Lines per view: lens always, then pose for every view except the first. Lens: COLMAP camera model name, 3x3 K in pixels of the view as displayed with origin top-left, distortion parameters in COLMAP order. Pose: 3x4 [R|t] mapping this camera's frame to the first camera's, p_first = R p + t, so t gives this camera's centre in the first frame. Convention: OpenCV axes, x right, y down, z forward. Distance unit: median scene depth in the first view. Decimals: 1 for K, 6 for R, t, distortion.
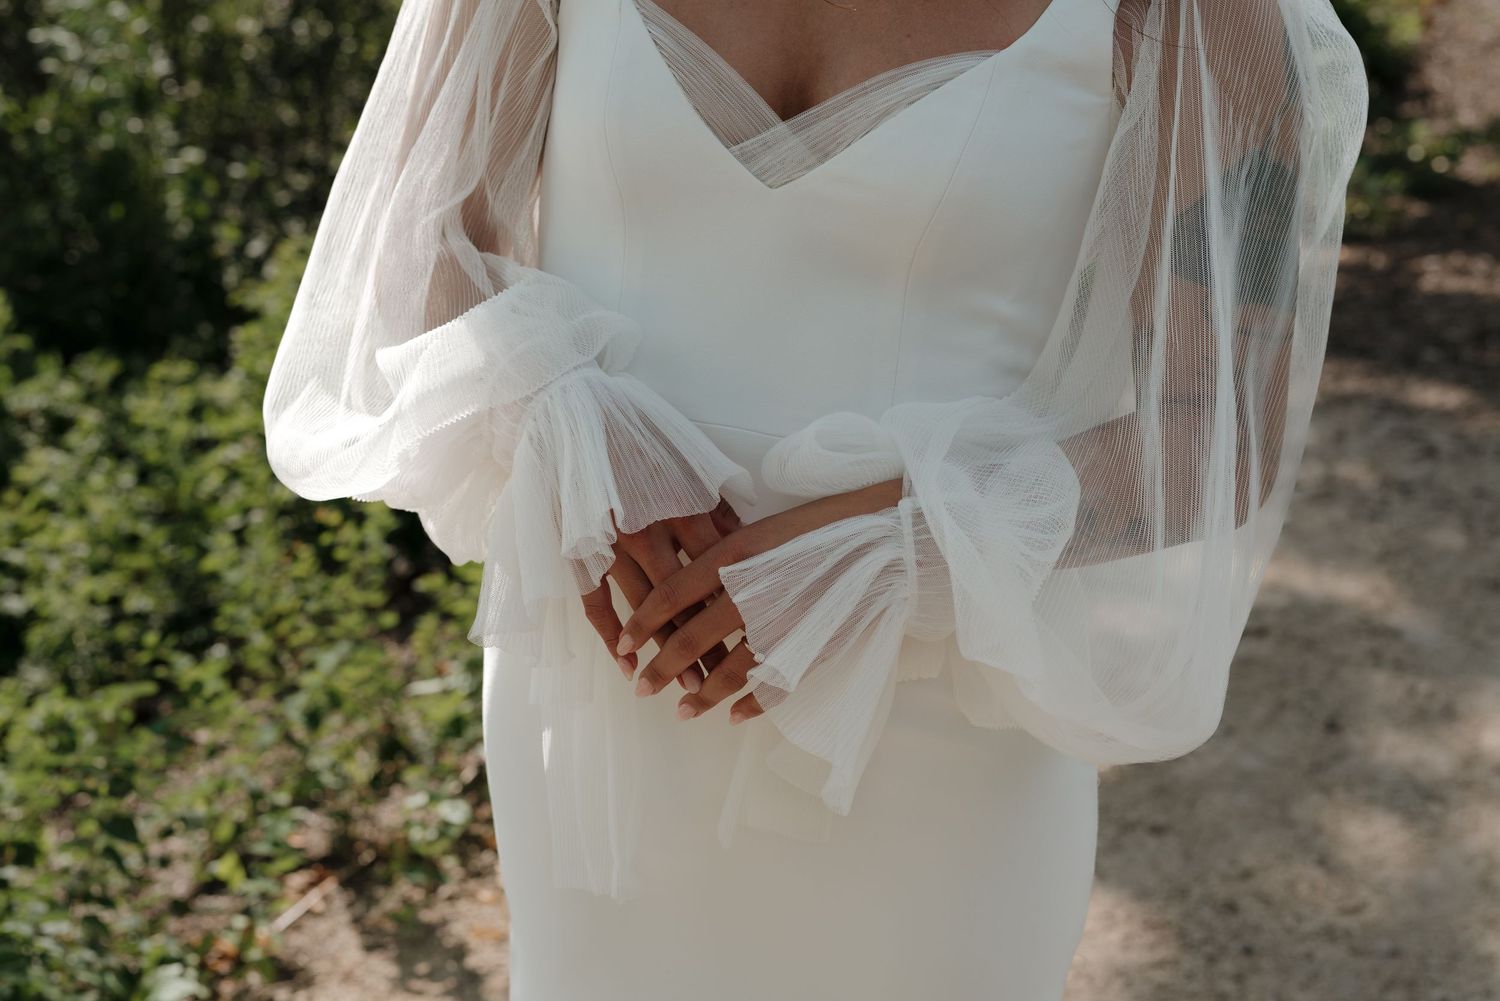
lens RADIAL K [[2162.4, 0, 759.7], [0, 2162.4, 509.7], [0, 0, 1]] dist [0.021024, 0.000000]
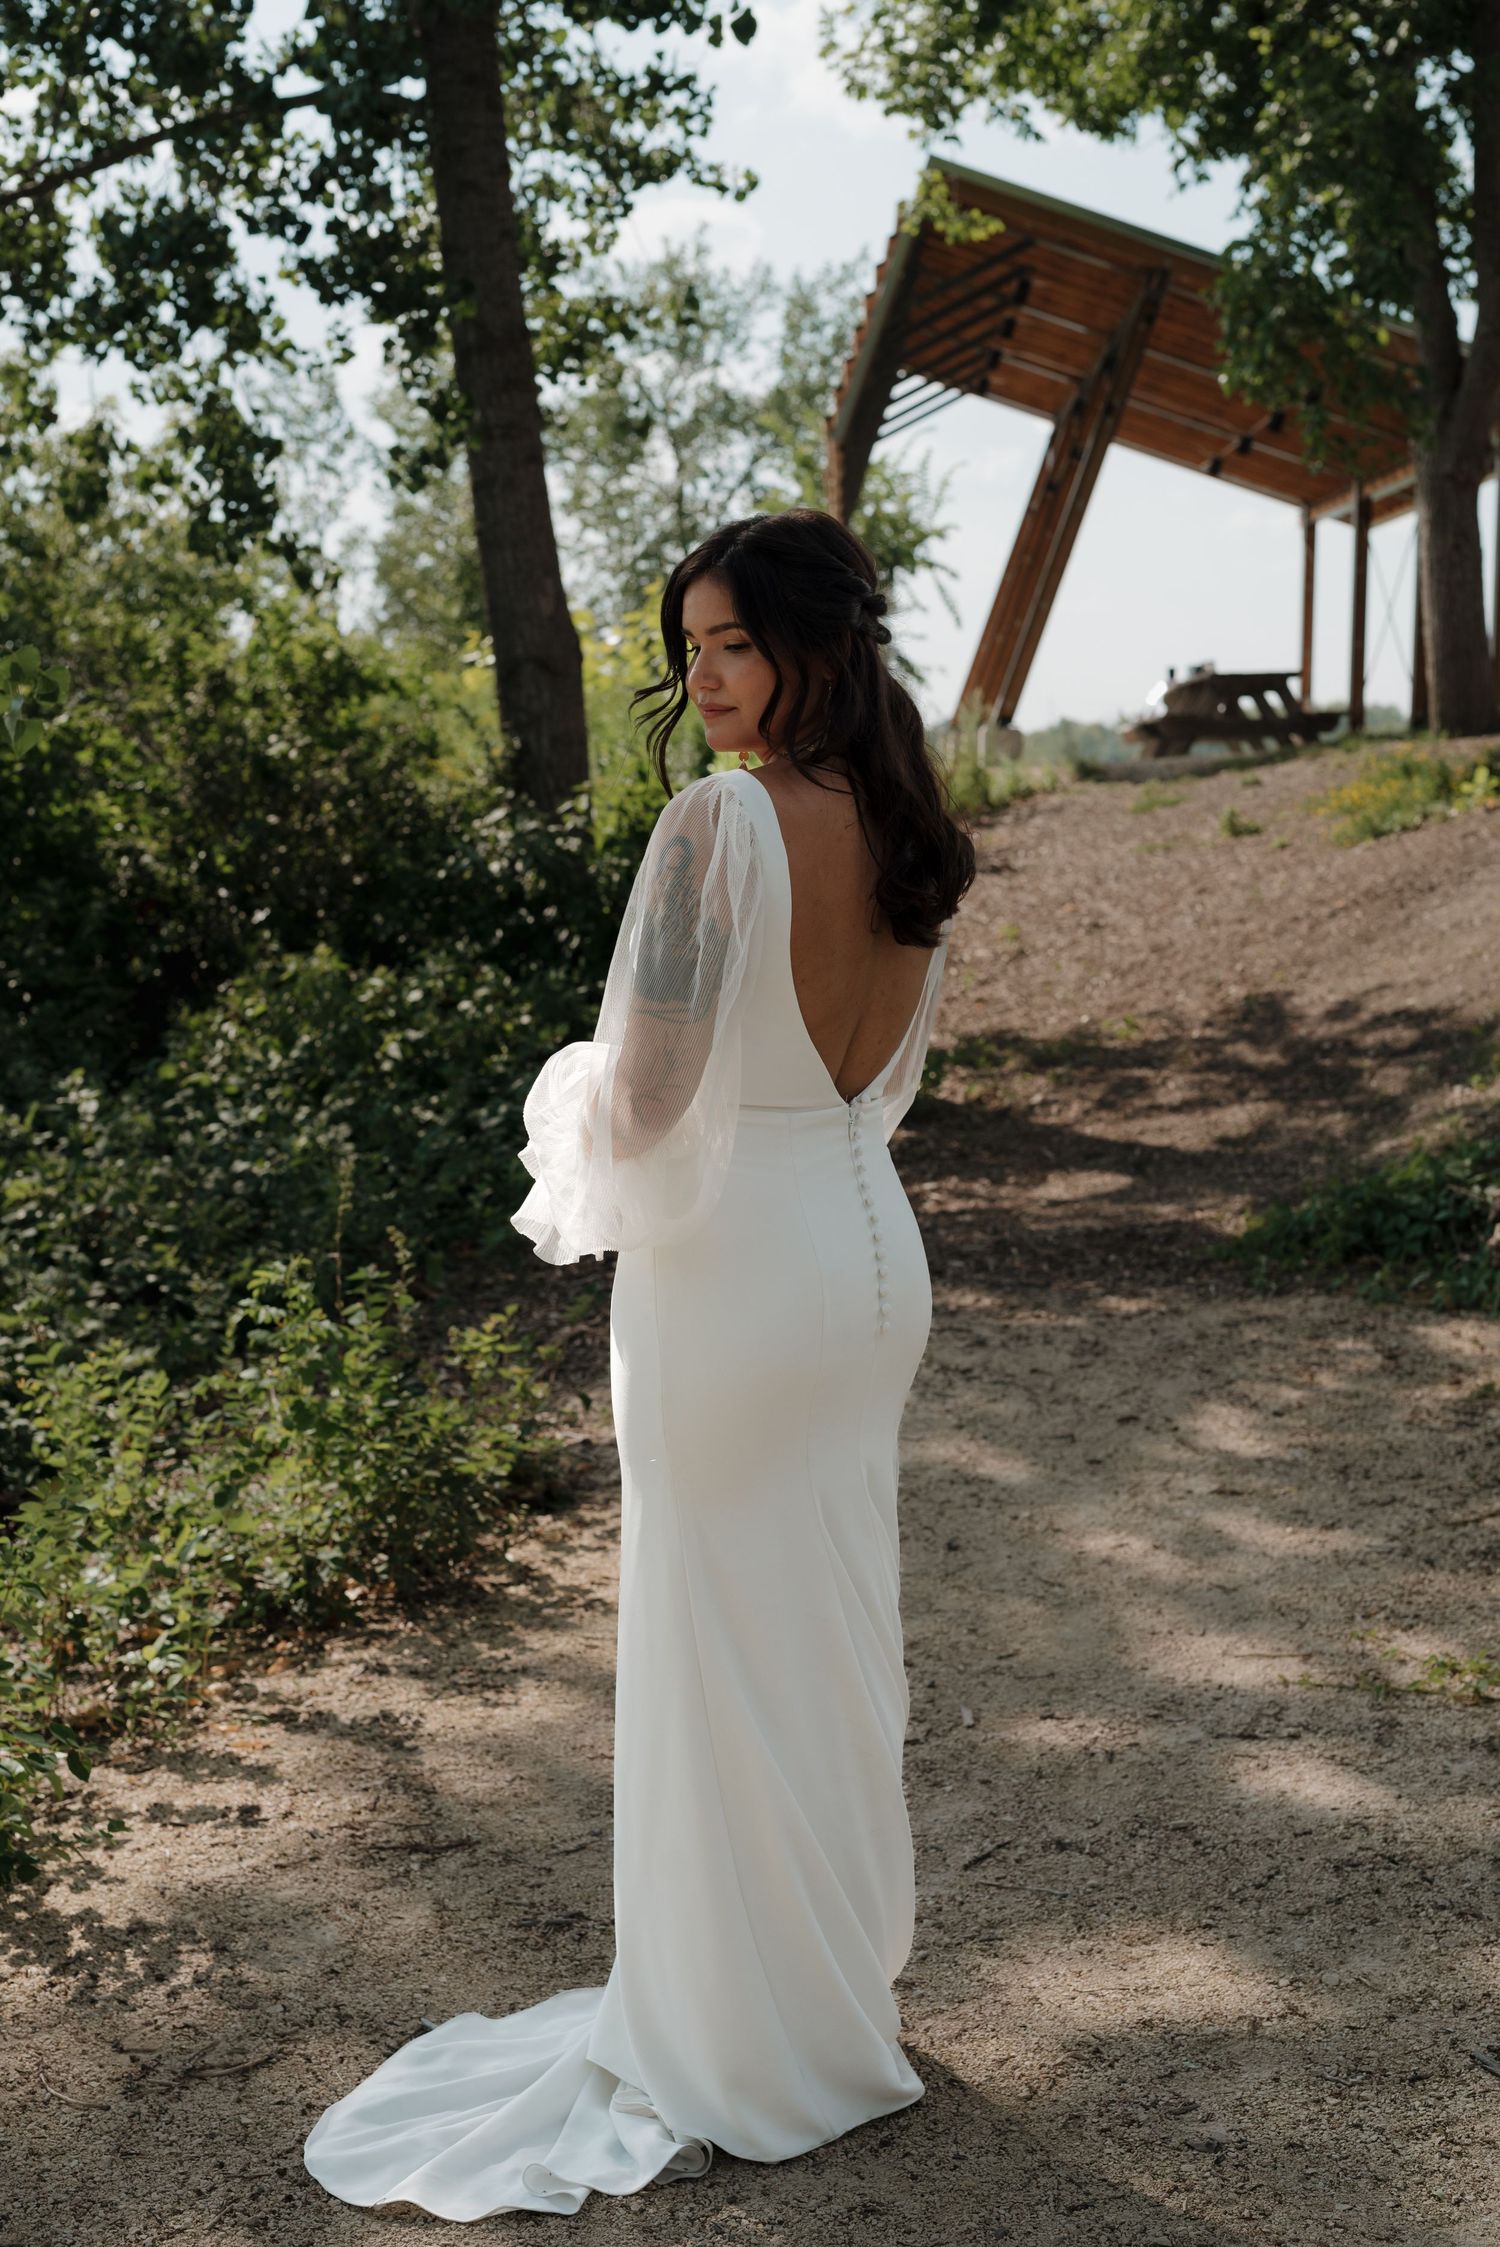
lens RADIAL K [[3239.2, 0, 740.7], [0, 3239.2, 1111.3], [0, 0, 1]] dist [0.021024, 0.000000]
pose [[0.961281, -0.023917, 0.274531, -0.831532], [0.070763, 0.984244, -0.162035, 0.422063], [-0.266330, 0.175188, 0.947828, -1.635704]]
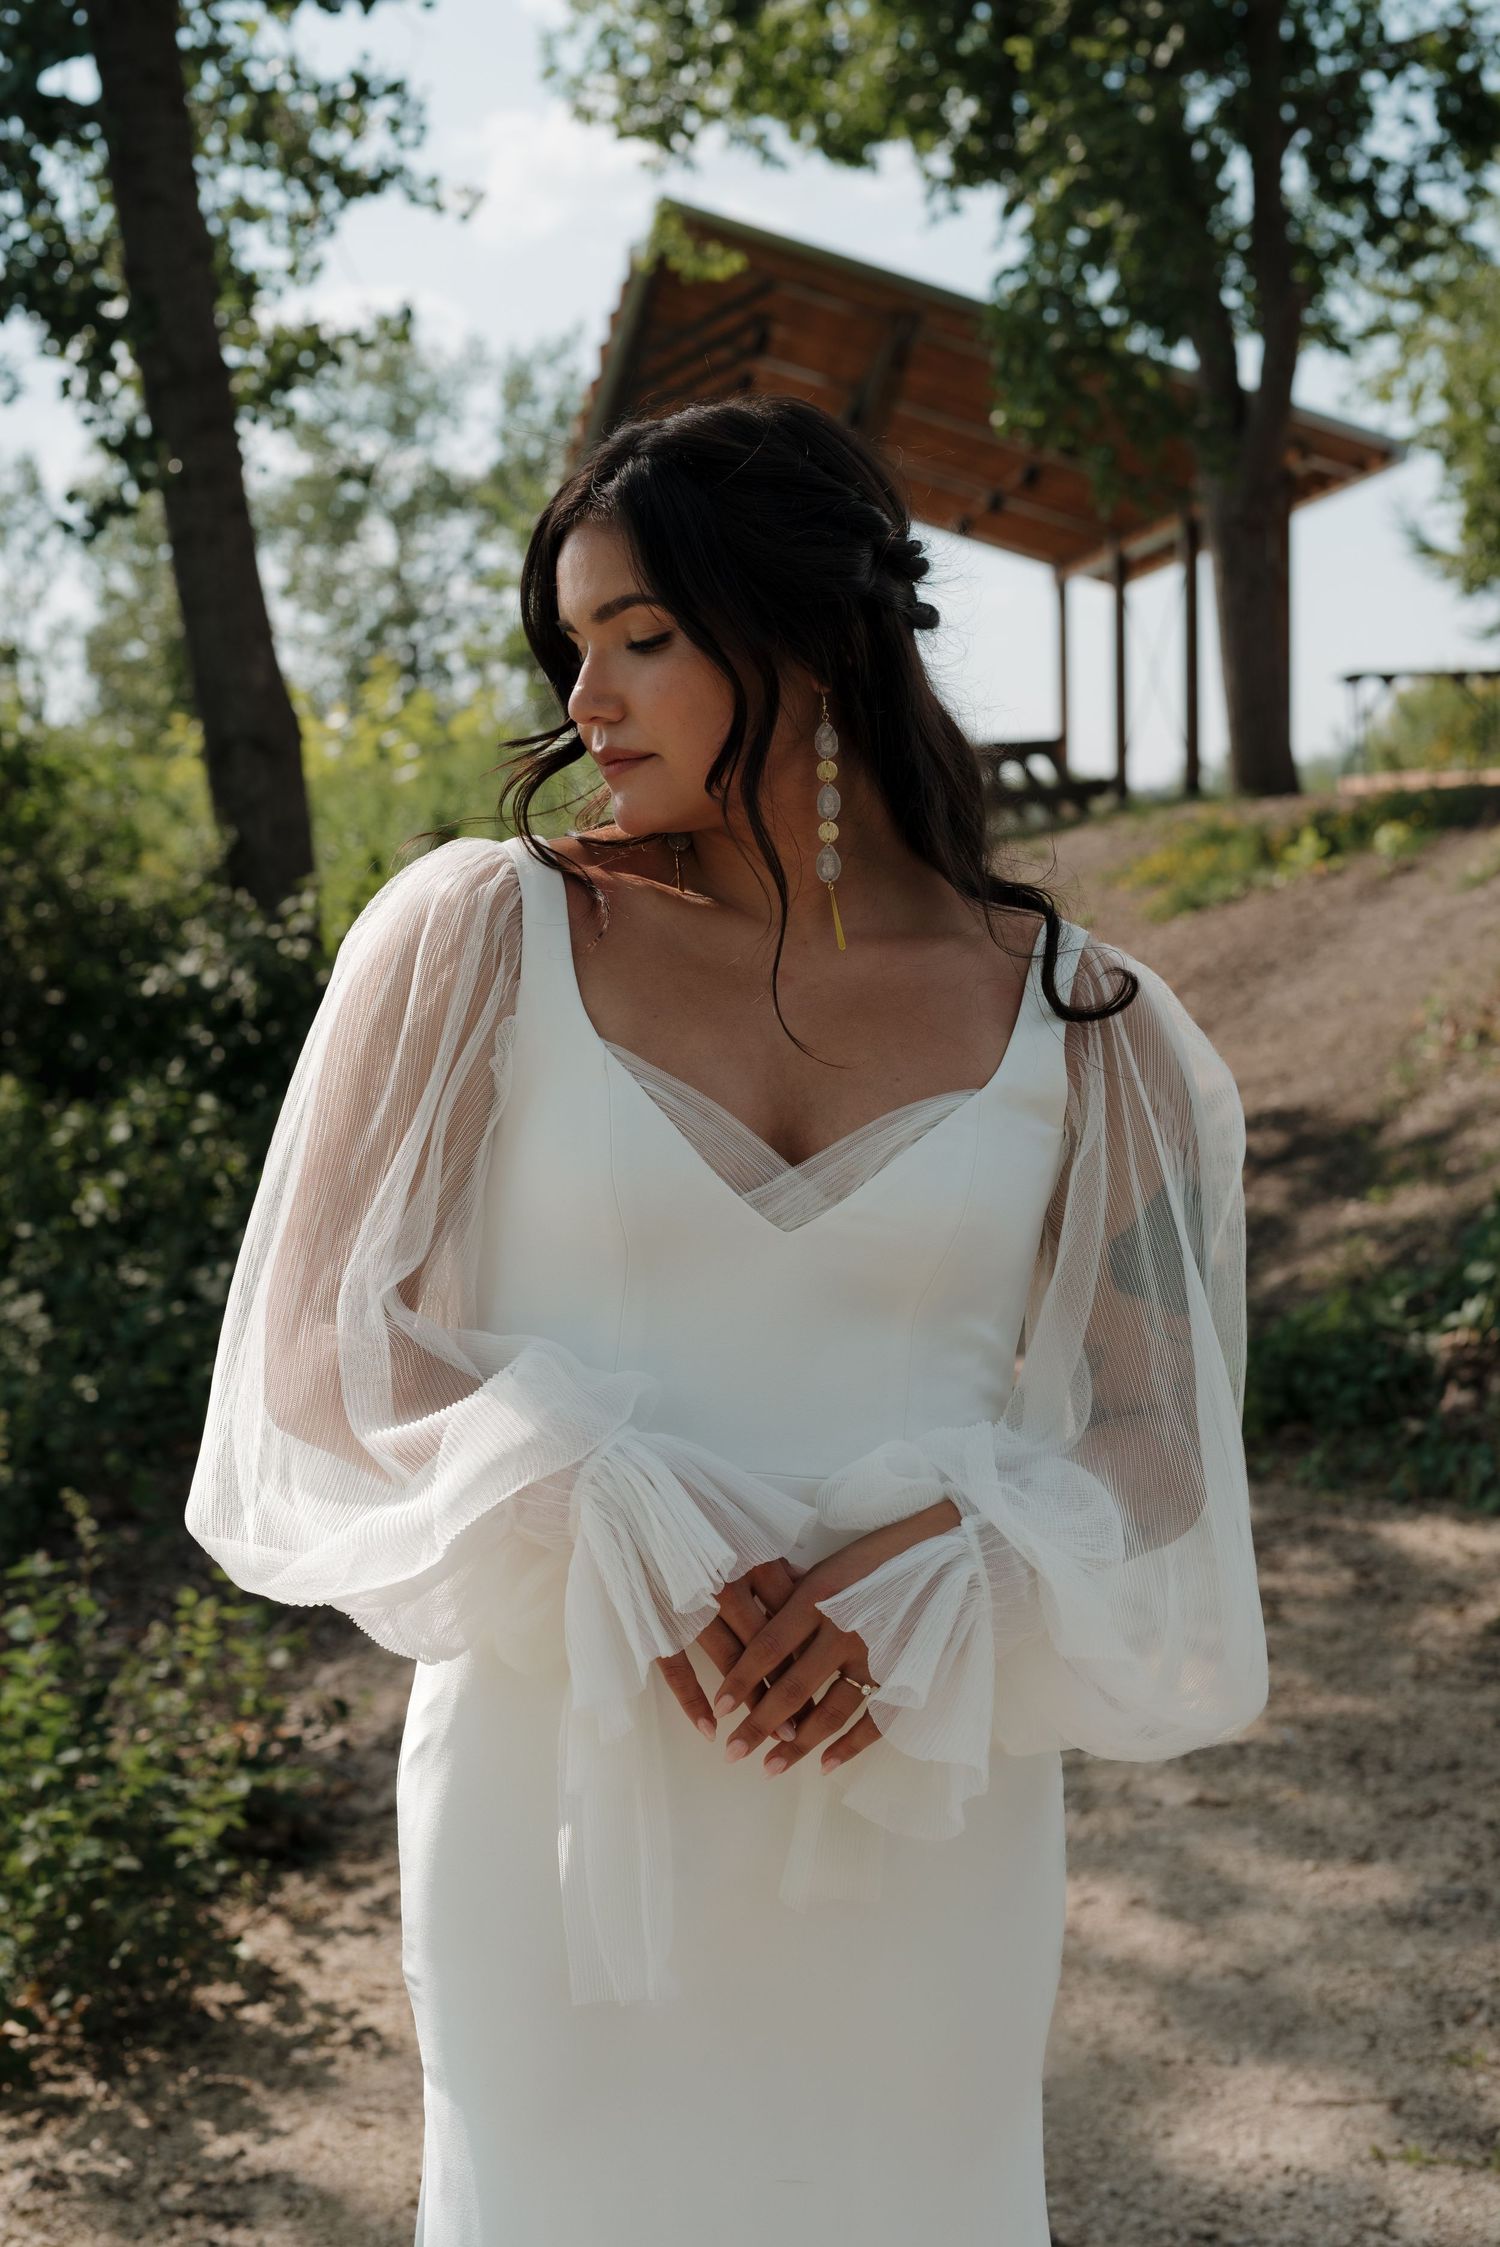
lens RADIAL K [[3239.2, 0, 750.4], [0, 3239.2, 1117.4], [0, 0, 1]] dist [0.021024, 0.000000]
pose [[0.933517, -0.051928, 0.354754, -0.527943], [0.121651, 0.976634, -0.177162, 0.065064], [-0.337265, 0.208539, 0.918022, -0.395862]]
